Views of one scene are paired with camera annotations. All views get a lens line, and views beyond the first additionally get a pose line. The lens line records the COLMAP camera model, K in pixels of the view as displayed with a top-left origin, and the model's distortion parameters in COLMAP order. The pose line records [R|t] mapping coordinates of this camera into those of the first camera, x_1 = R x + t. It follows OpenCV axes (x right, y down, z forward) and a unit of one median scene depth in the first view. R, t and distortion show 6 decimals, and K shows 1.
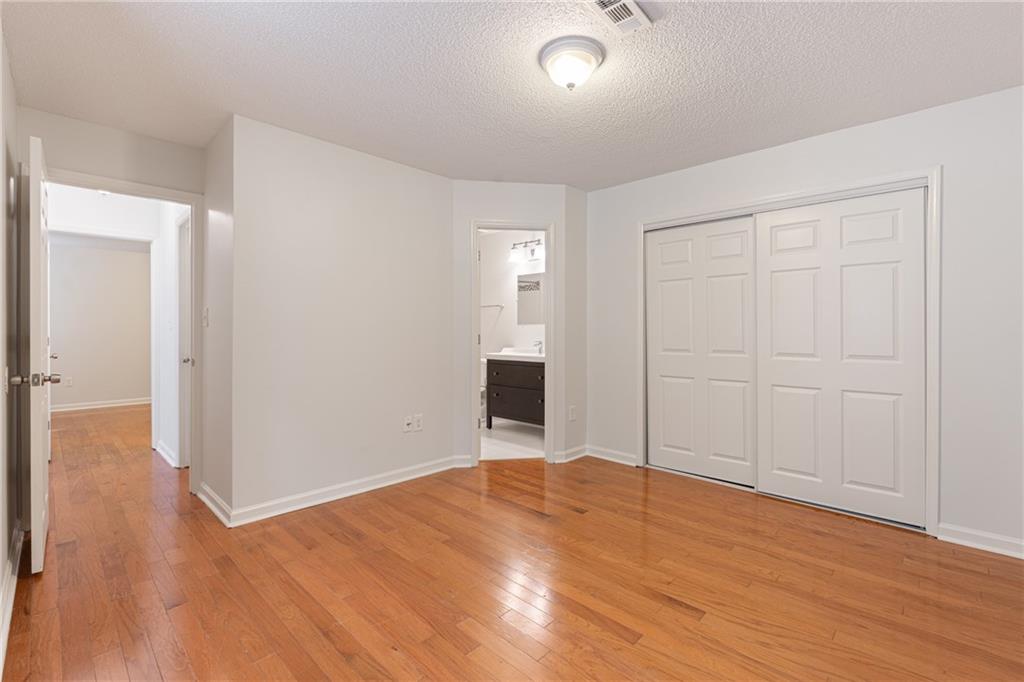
lens RADIAL K [[449.4, 0, 513.5], [0, 449.4, 331.0], [0, 0, 1]] dist [-0.000357, -0.000403]
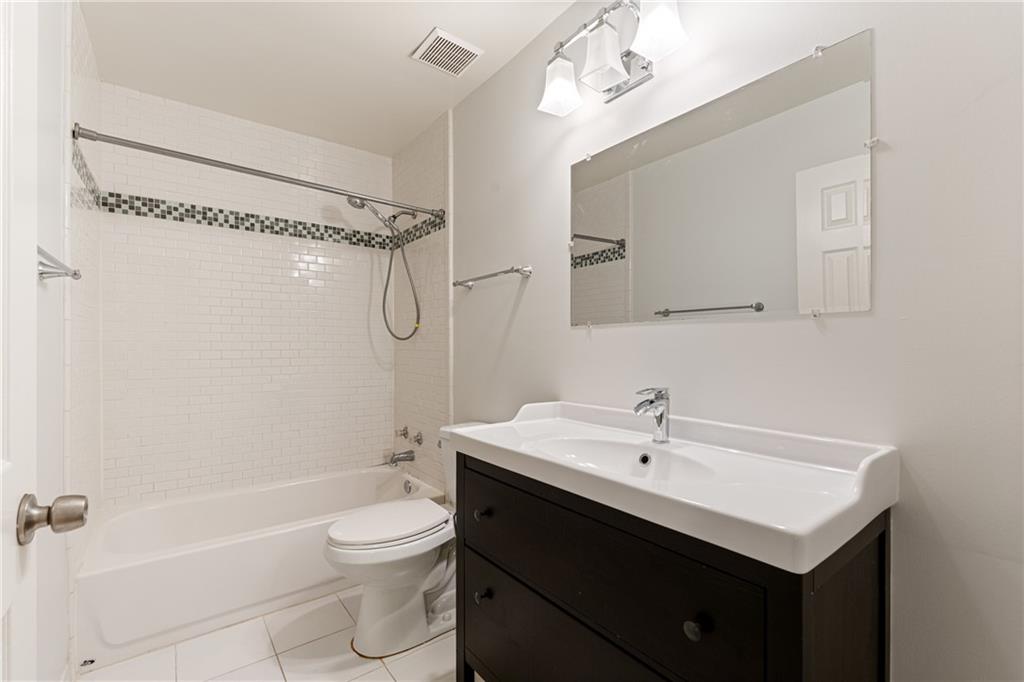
lens RADIAL K [[445.4, 0, 511.3], [0, 445.4, 344.2], [0, 0, 1]] dist [-0.000894, -0.000128]
pose [[0.988821, 0.001550, -0.149099, 0.025588], [-0.002448, 0.999980, -0.005839, -0.000224], [0.149087, 0.006139, 0.988805, 1.288410]]
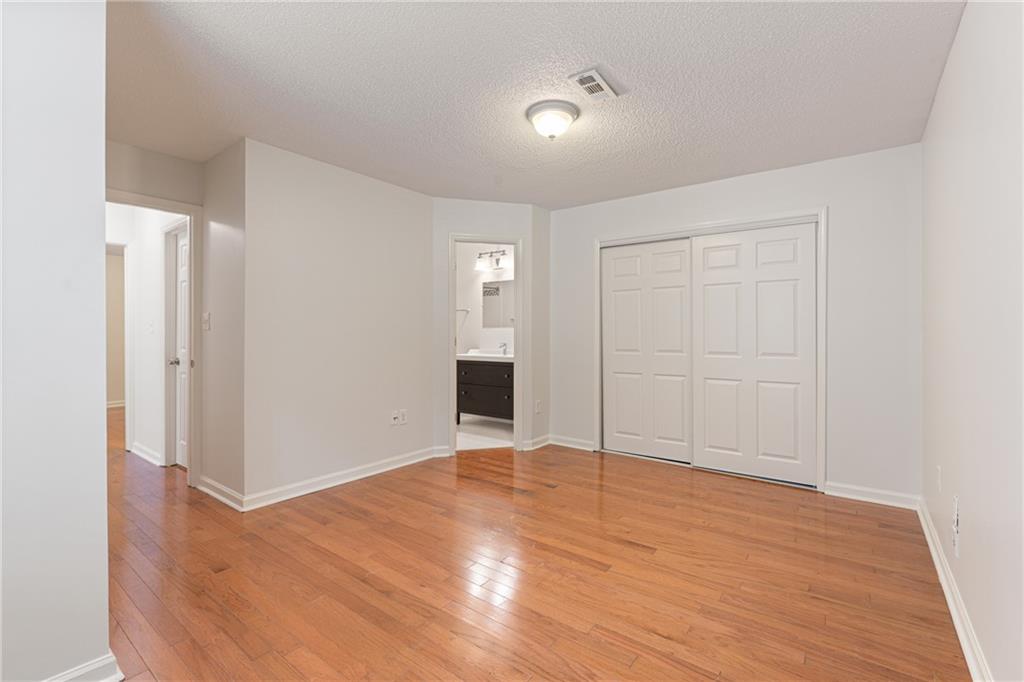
lens RADIAL K [[448.3, 0, 512.7], [0, 448.3, 334.4], [0, 0, 1]] dist [0.000806, 0.000490]
pose [[0.992965, -0.000658, 0.118405, -0.088117], [0.000378, 0.999997, 0.002390, -0.001747], [-0.118406, -0.002328, 0.992963, -0.151219]]
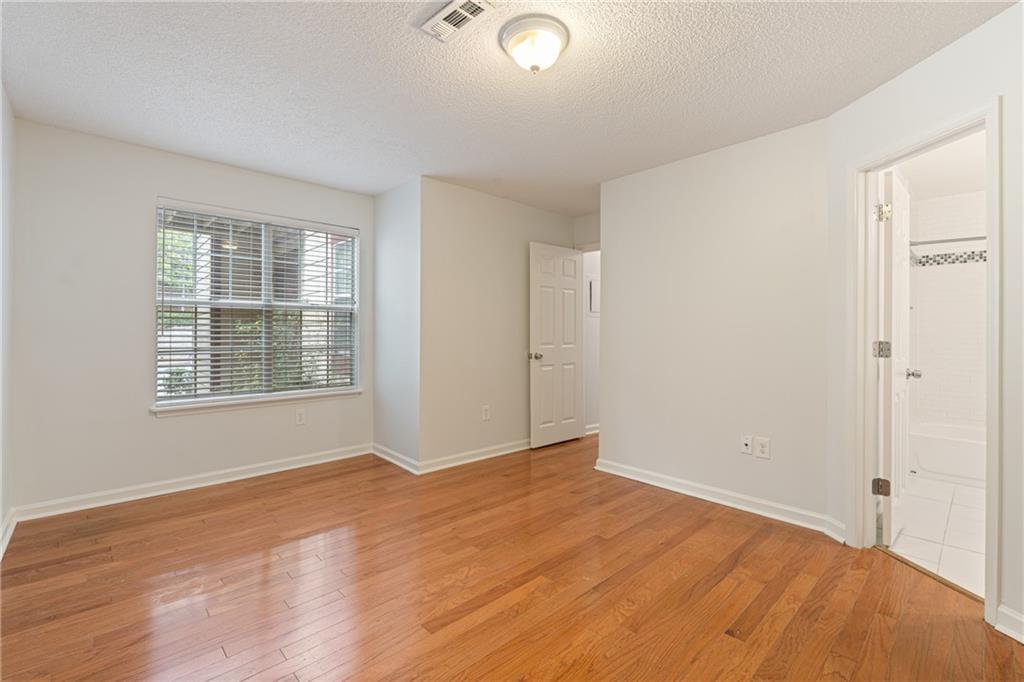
lens RADIAL K [[448.3, 0, 512.7], [0, 448.3, 334.4], [0, 0, 1]] dist [0.000806, 0.000490]
pose [[-0.044630, 0.001200, -0.999003, 0.726826], [-0.003798, 0.999992, 0.001371, 0.000151], [0.998996, 0.003855, -0.044625, 0.691549]]
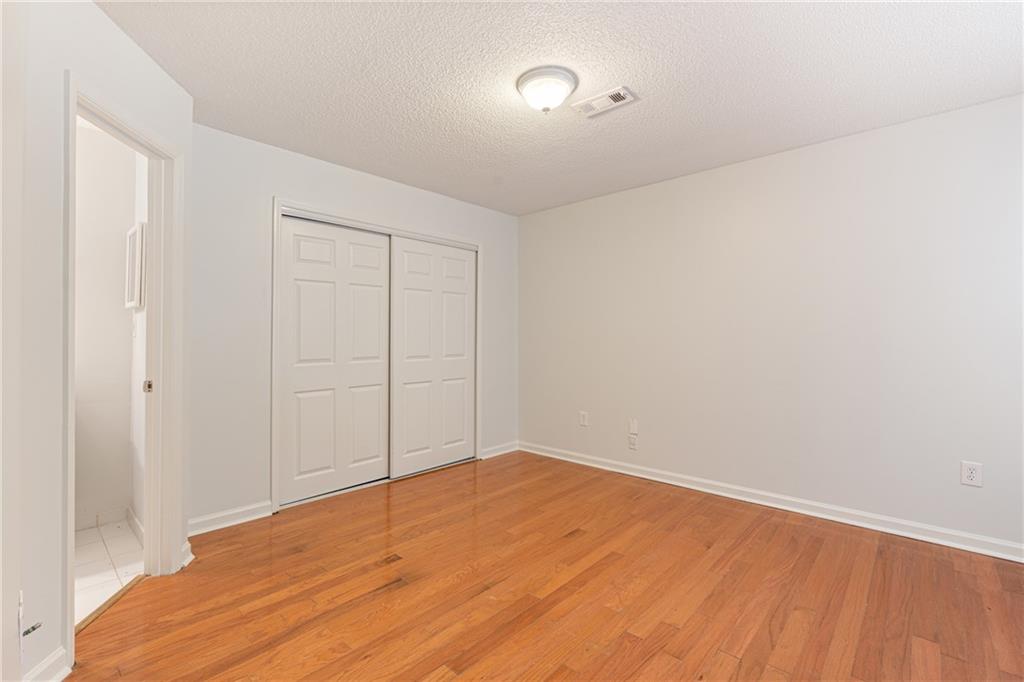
lens RADIAL K [[452.9, 0, 512.0], [0, 452.9, 341.0], [0, 0, 1]] dist [-0.000019, 0.000035]
pose [[-0.025807, -0.008326, 0.999632, -0.648221], [-0.002437, 0.999963, 0.008266, -0.004291], [-0.999664, -0.002223, -0.025826, 0.767941]]
